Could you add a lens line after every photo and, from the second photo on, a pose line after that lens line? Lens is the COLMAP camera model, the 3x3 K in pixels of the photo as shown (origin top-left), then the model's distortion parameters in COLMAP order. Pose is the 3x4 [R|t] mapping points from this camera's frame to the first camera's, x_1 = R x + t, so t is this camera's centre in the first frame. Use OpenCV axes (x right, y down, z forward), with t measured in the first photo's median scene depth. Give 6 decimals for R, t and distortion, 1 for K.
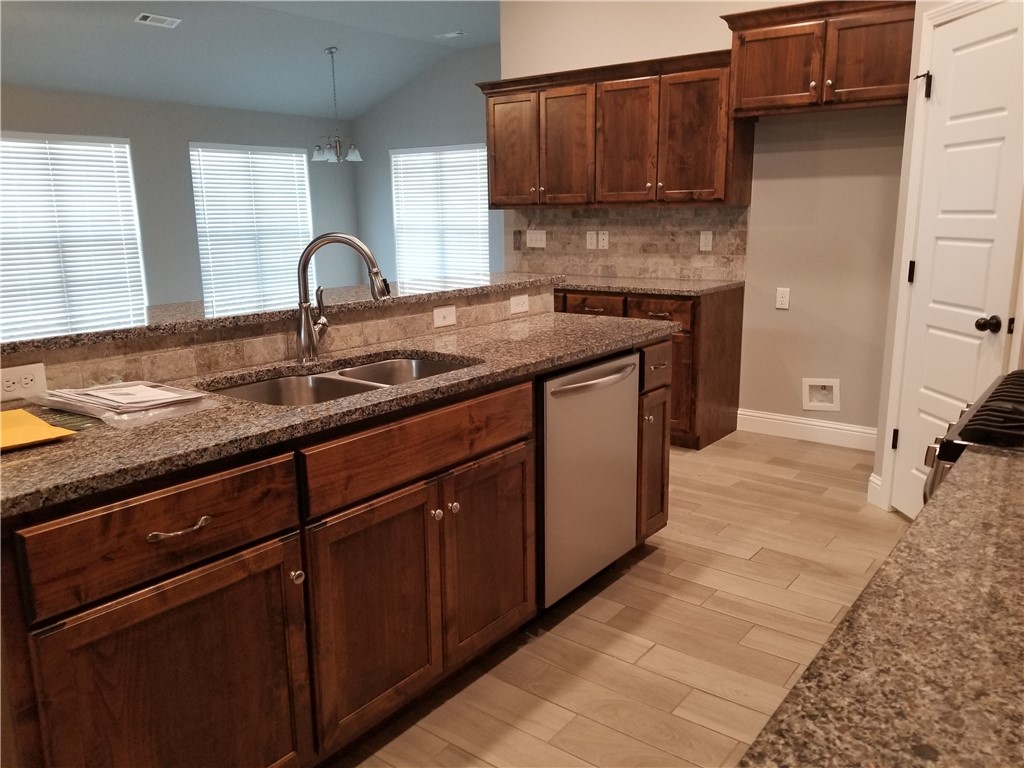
lens RADIAL K [[797.8, 0, 514.0], [0, 797.8, 389.1], [0, 0, 1]] dist [0.070564, -0.117791]
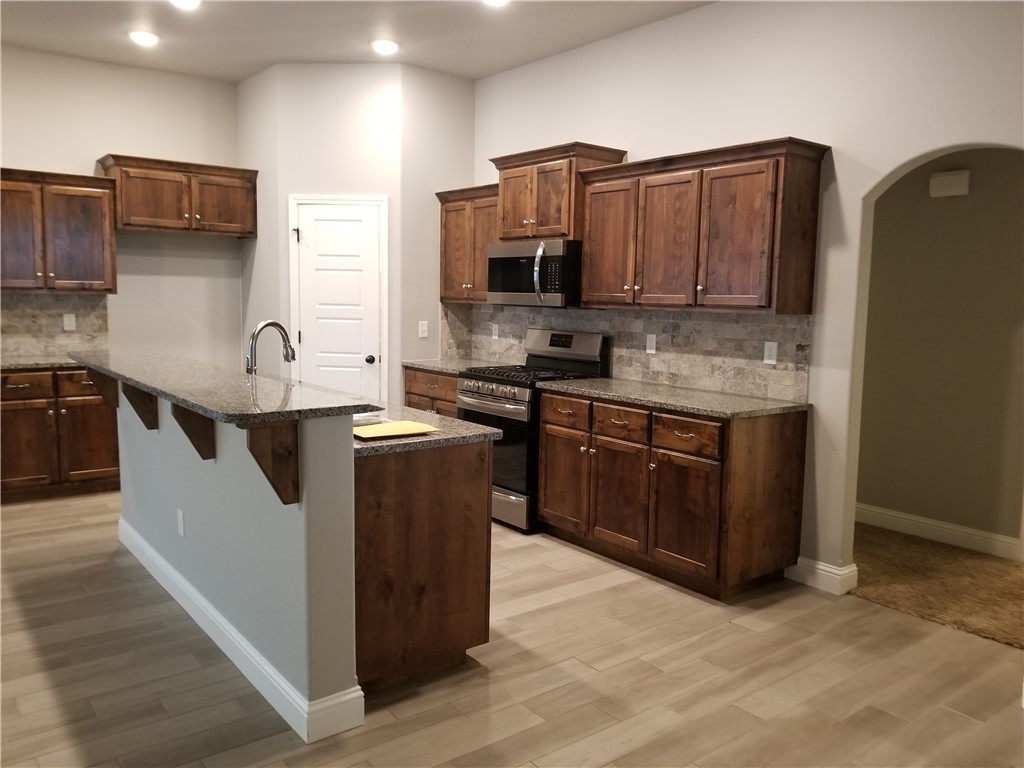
lens RADIAL K [[797.8, 0, 526.5], [0, 797.8, 382.6], [0, 0, 1]] dist [0.070564, -0.117791]
pose [[0.243137, -0.091607, 0.965657, -0.888218], [0.187301, 0.981228, 0.045925, -0.029629], [-0.951737, 0.169702, 0.255731, 0.080788]]
